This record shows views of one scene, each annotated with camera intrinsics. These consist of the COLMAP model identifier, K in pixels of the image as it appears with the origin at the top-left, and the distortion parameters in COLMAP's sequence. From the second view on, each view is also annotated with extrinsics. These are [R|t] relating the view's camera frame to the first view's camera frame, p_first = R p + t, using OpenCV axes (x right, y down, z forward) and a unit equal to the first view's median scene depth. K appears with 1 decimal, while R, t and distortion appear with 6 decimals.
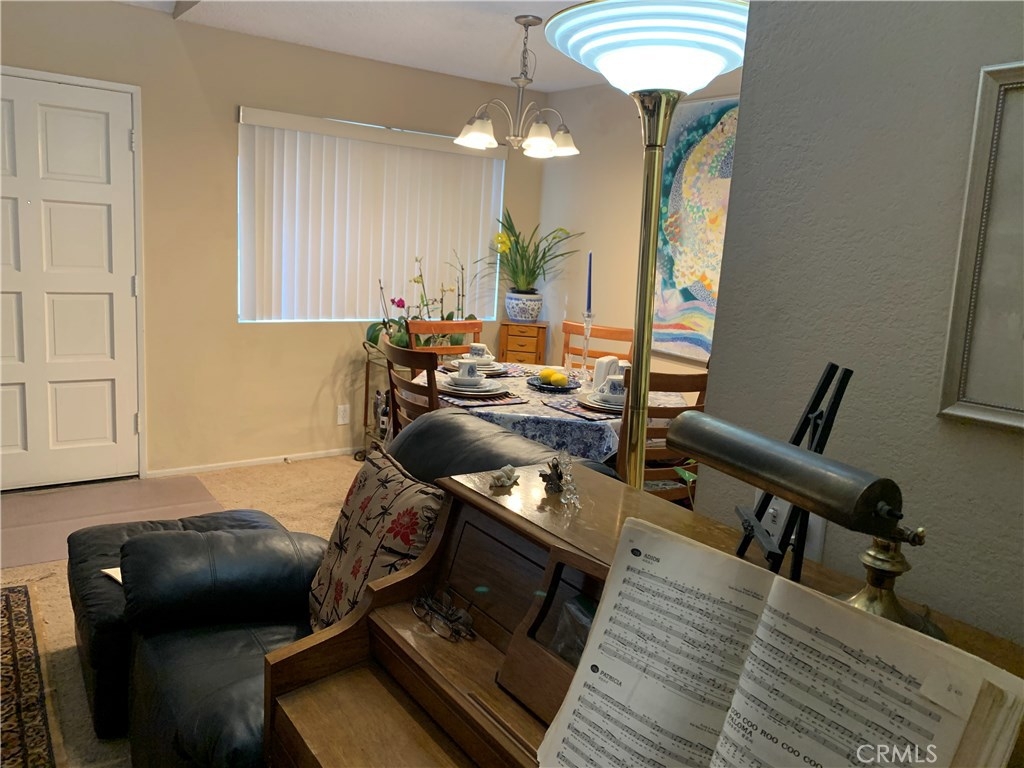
lens RADIAL K [[783.9, 0, 502.2], [0, 783.9, 371.0], [0, 0, 1]] dist [0.034486, -0.039356]
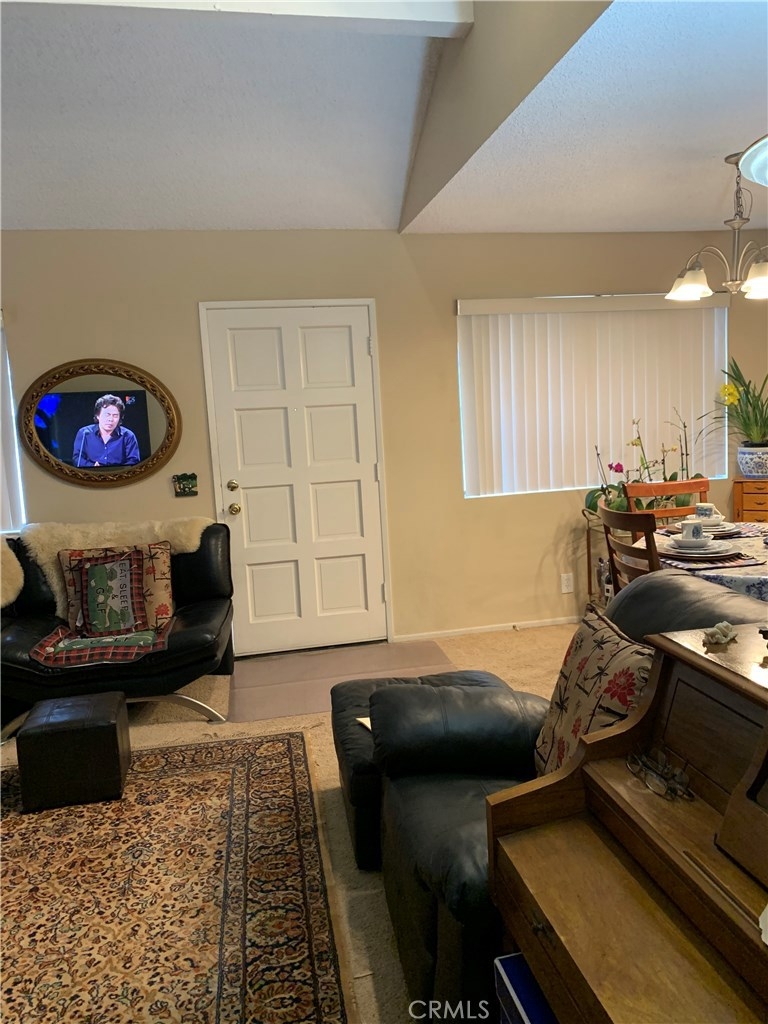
lens RADIAL K [[783.9, 0, 388.6], [0, 783.9, 503.1], [0, 0, 1]] dist [0.034486, -0.039356]
pose [[0.906994, -0.061440, -0.416637, 0.023333], [0.039321, 0.997334, -0.061475, 0.010028], [0.419303, 0.039375, 0.906992, -0.021549]]
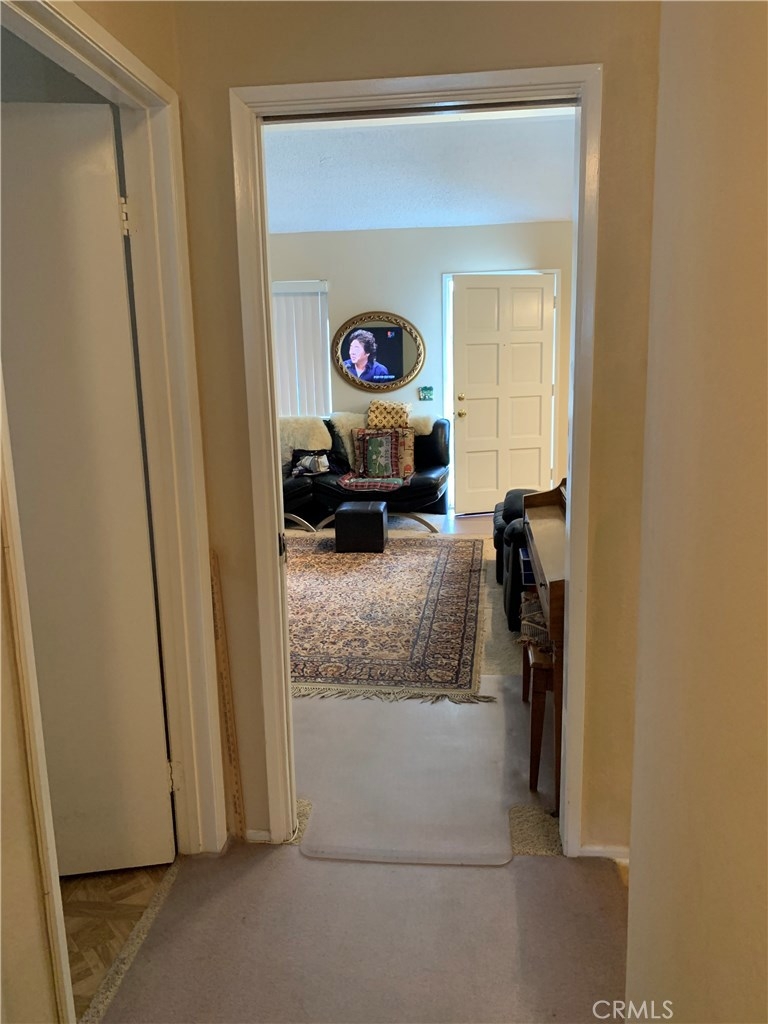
lens RADIAL K [[783.9, 0, 390.0], [0, 783.9, 504.3], [0, 0, 1]] dist [0.034486, -0.039356]
pose [[0.745540, 0.045319, -0.664918, 0.581986], [-0.038992, 0.998942, 0.024365, 0.154093], [0.665319, 0.007762, 0.746518, -0.692627]]
